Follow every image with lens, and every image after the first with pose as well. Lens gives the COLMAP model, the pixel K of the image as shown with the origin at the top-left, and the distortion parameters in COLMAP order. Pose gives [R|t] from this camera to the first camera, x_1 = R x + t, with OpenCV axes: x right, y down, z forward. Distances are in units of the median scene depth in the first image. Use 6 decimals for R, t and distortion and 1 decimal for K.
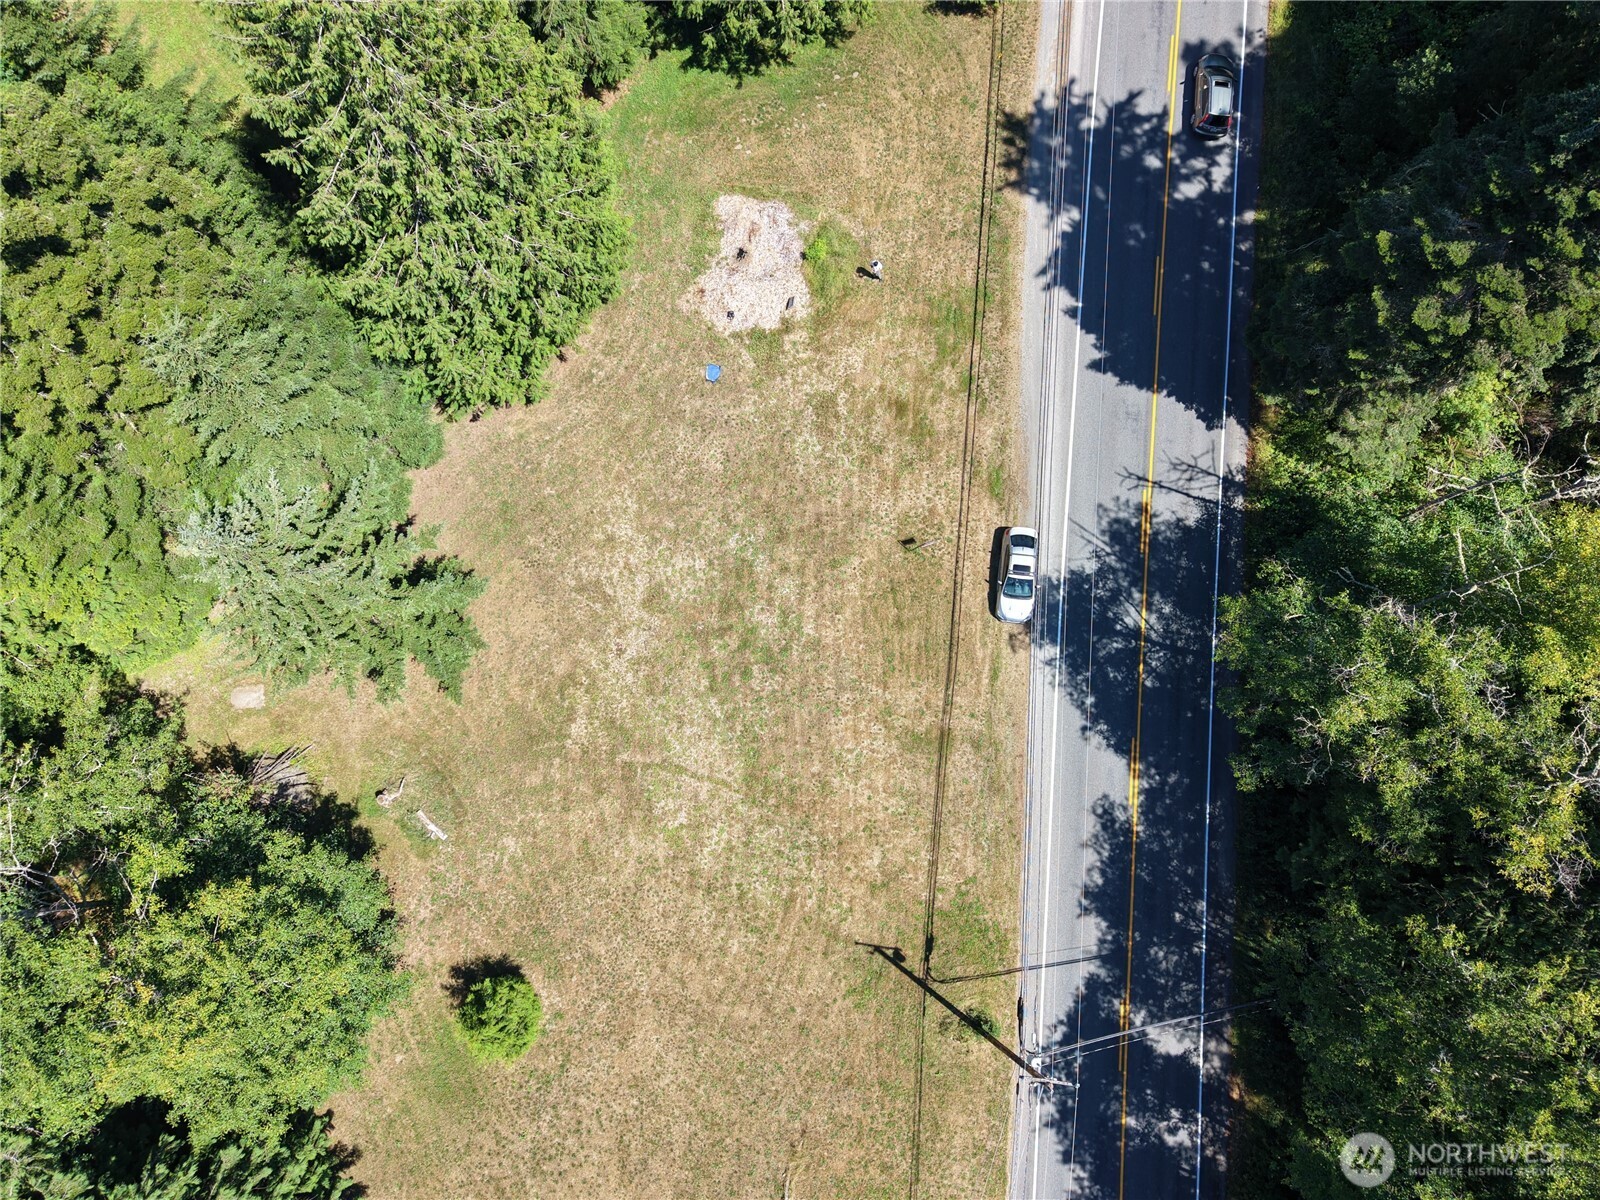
lens RADIAL K [[1068.6, 0, 799.9], [0, 1068.6, 596.1], [0, 0, 1]] dist [0.027029, -0.023910]
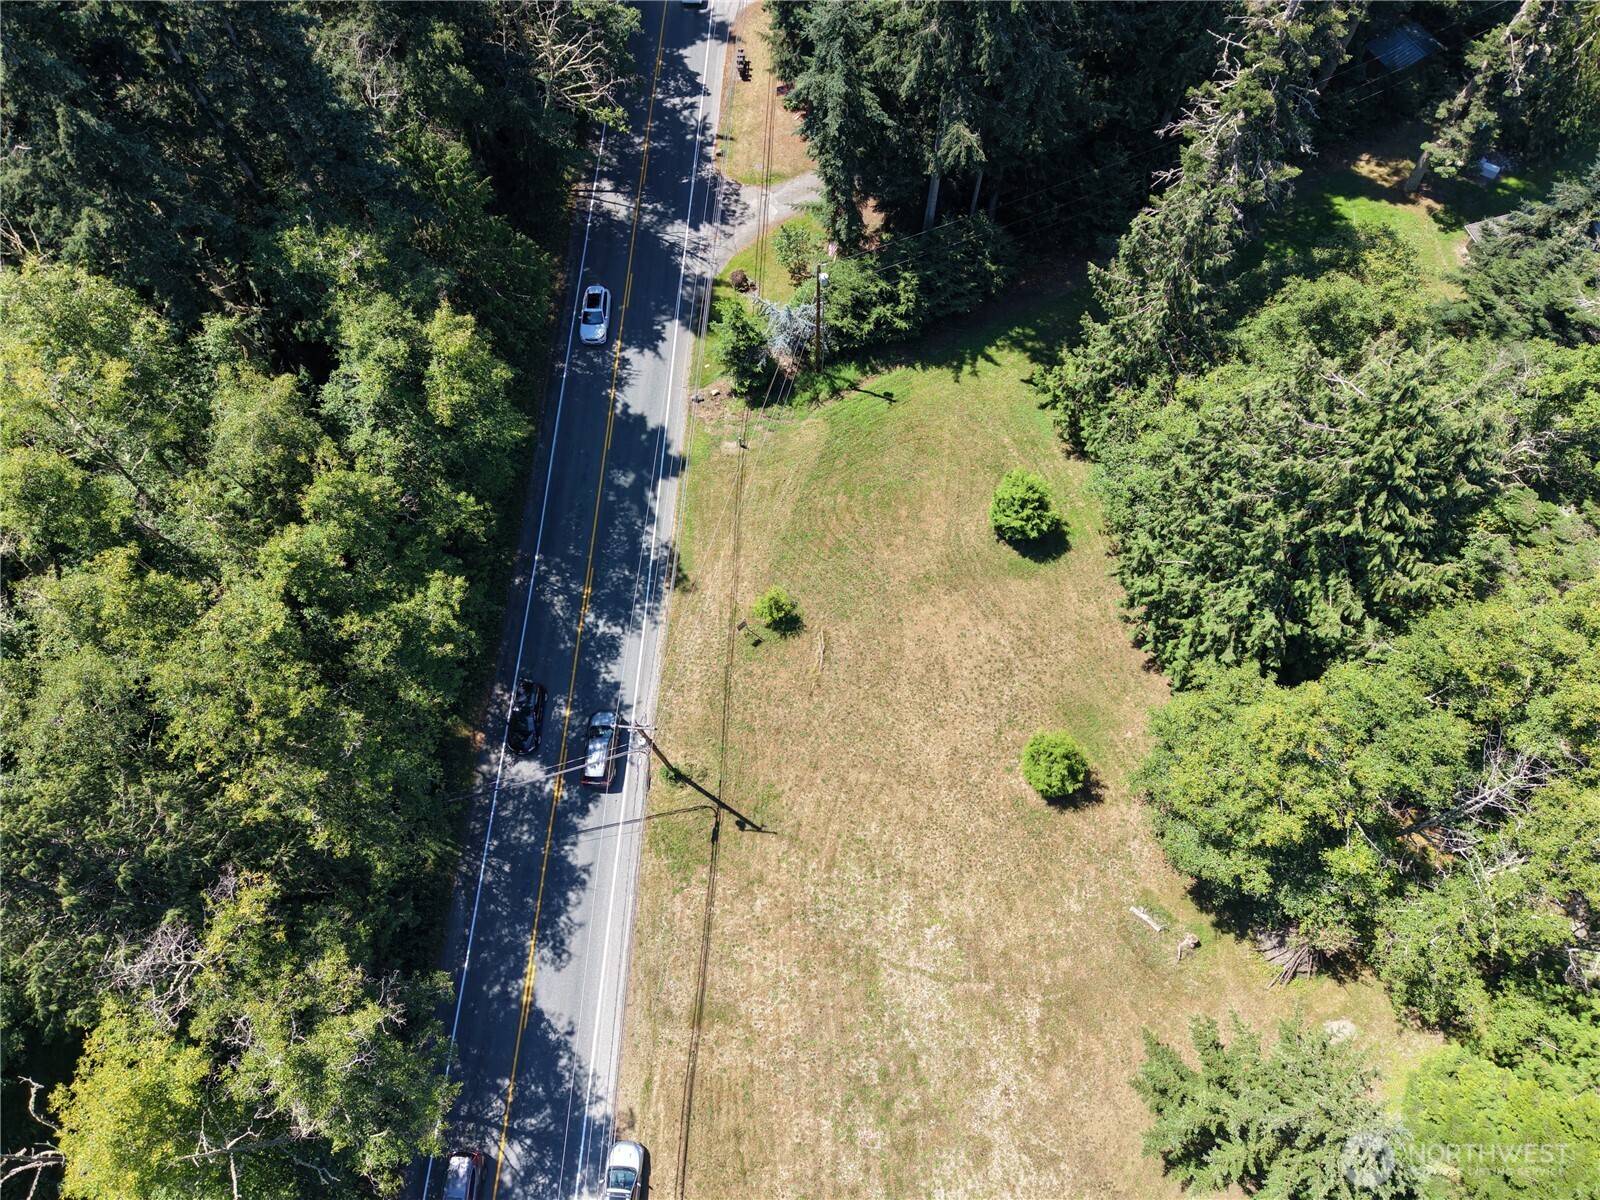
lens RADIAL K [[1068.6, 0, 796.7], [0, 1068.6, 596.0], [0, 0, 1]] dist [0.027029, -0.023910]
pose [[-0.999134, 0.041363, -0.004463, 0.021566], [-0.036827, -0.829437, 0.557386, -0.127132], [0.019353, 0.557067, 0.830242, -0.154704]]
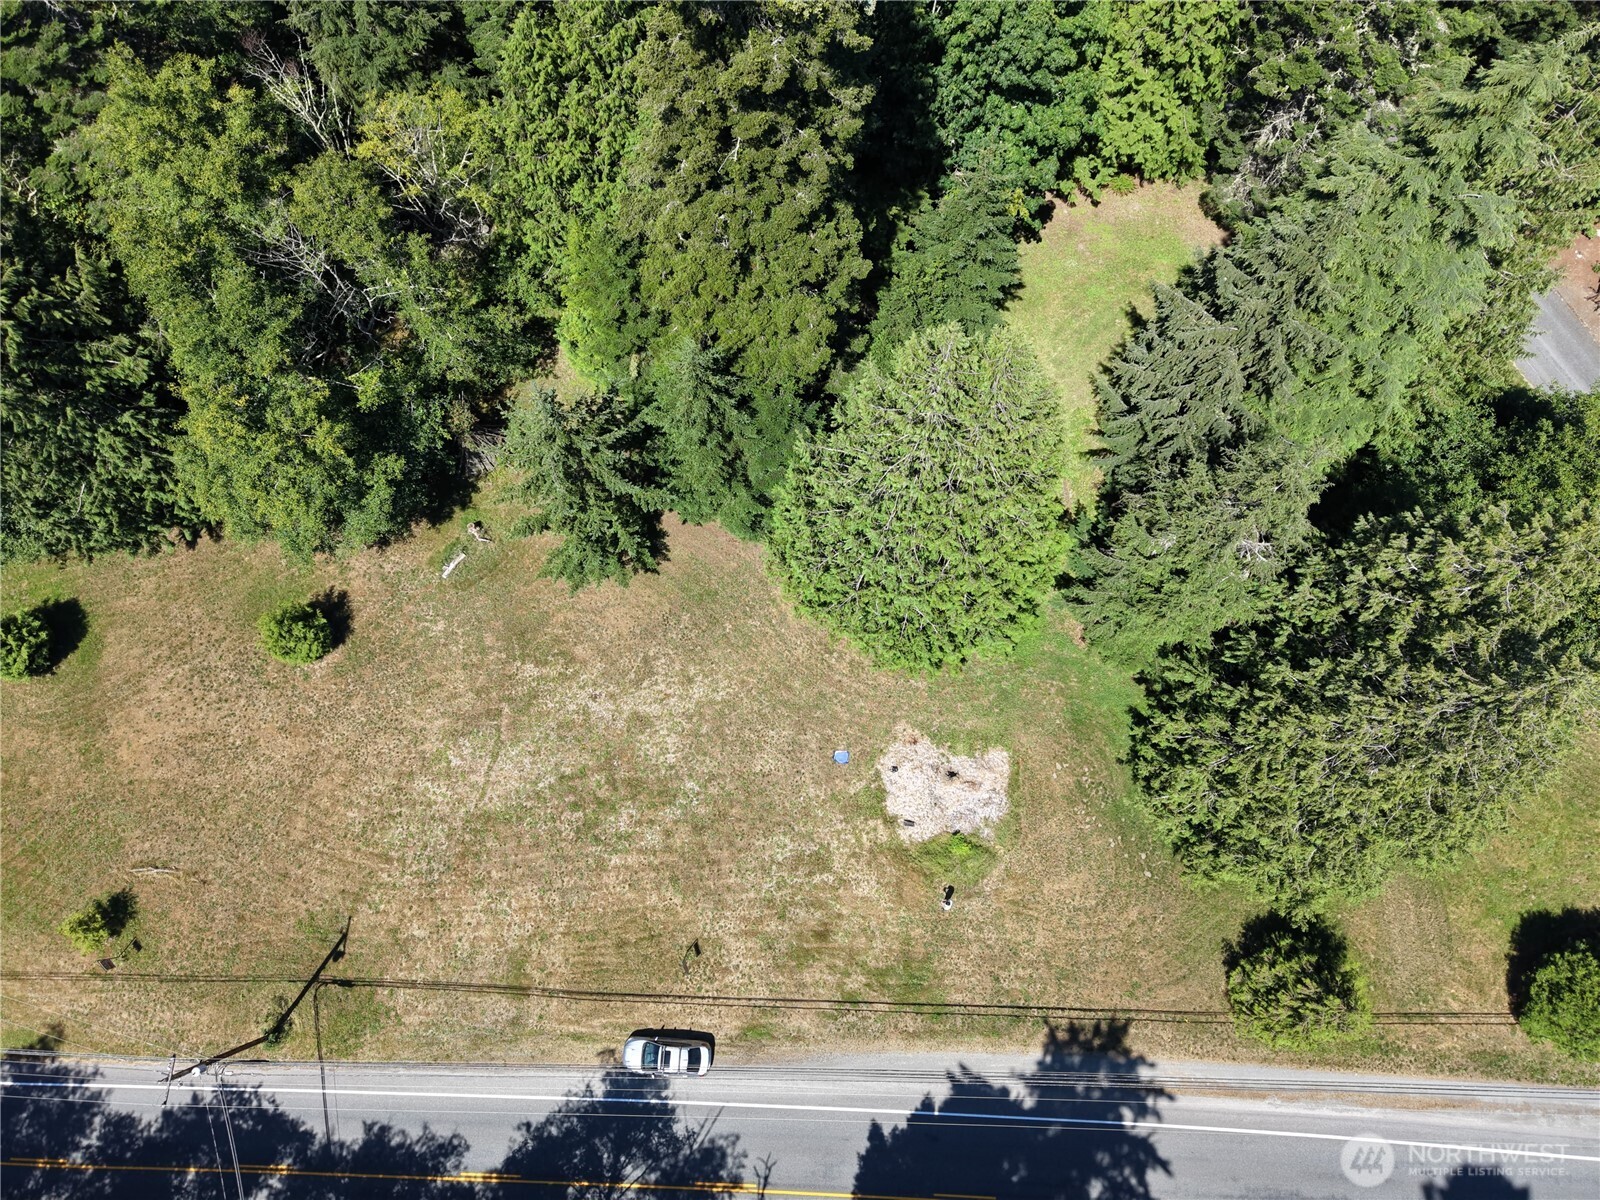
lens RADIAL K [[1068.6, 0, 796.8], [0, 1068.6, 596.0], [0, 0, 1]] dist [0.027029, -0.023910]
pose [[0.059974, 0.963519, -0.260834, 0.048540], [-0.983499, 0.101719, 0.149611, -0.372330], [0.170685, 0.247557, 0.953720, -0.134288]]
